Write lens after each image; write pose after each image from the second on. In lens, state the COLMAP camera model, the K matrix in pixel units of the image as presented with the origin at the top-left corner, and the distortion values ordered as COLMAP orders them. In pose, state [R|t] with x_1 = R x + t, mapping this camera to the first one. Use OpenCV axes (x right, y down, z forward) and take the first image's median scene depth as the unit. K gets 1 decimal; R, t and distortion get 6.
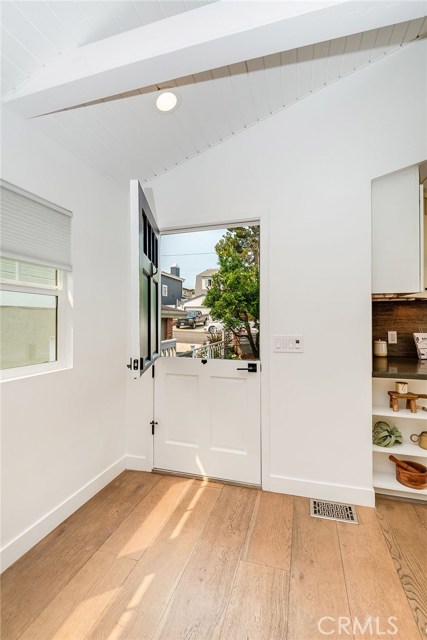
lens RADIAL K [[296.1, 0, 215.0], [0, 296.1, 320.0], [0, 0, 1]] dist [0.011408, -0.009562]
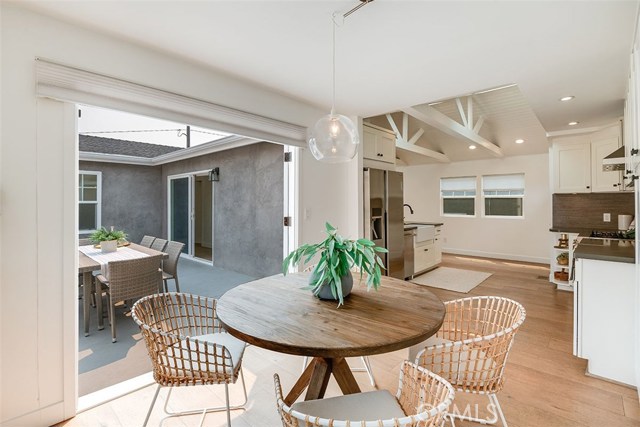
lens RADIAL K [[296.1, 0, 316.5], [0, 296.1, 203.6], [0, 0, 1]] dist [0.011408, -0.009562]
pose [[-0.443113, 0.001489, -0.896464, 3.273132], [0.009396, 0.999951, -0.002984, -0.024353], [0.896416, -0.009745, -0.443106, 0.332821]]
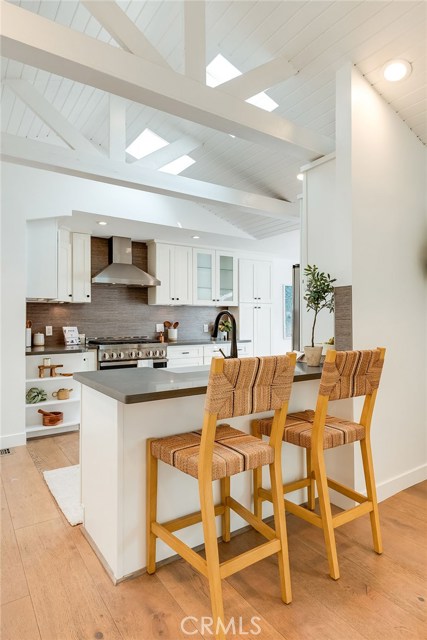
lens RADIAL K [[367.6, 0, 217.5], [0, 367.6, 319.5], [0, 0, 1]] dist [0.009032, 0.000277]
pose [[0.627739, 0.005995, 0.778401, -0.267715], [-0.003824, 0.999982, -0.004618, 0.019748], [-0.778415, -0.000077, 0.627751, -0.813365]]
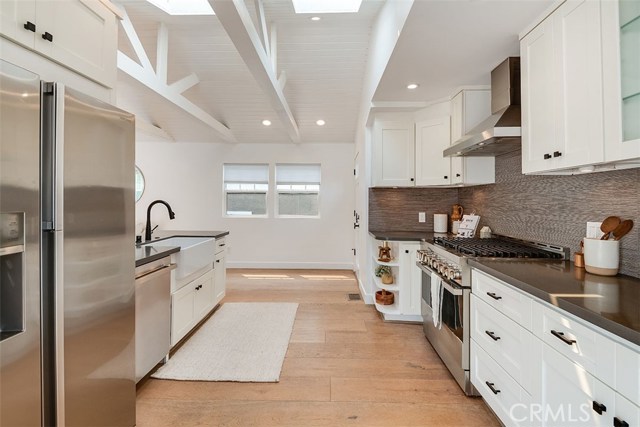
lens RADIAL K [[296.1, 0, 323.6], [0, 296.1, 198.9], [0, 0, 1]] dist [0.011408, -0.009562]
pose [[0.272135, -0.001696, -0.962258, 2.103657], [0.002637, 0.999996, -0.001017, -0.021763], [0.962256, -0.002261, 0.272138, 0.229157]]
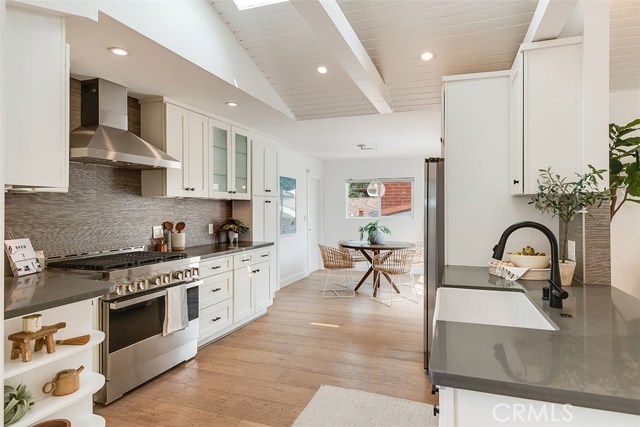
lens RADIAL K [[371.4, 0, 321.0], [0, 371.4, 210.9], [0, 0, 1]] dist [0.018994, -0.001111]
pose [[0.051007, -0.001888, 0.998696, -0.202404], [-0.004300, 0.999989, 0.002110, -0.036360], [-0.998689, -0.004402, 0.050999, 0.289261]]
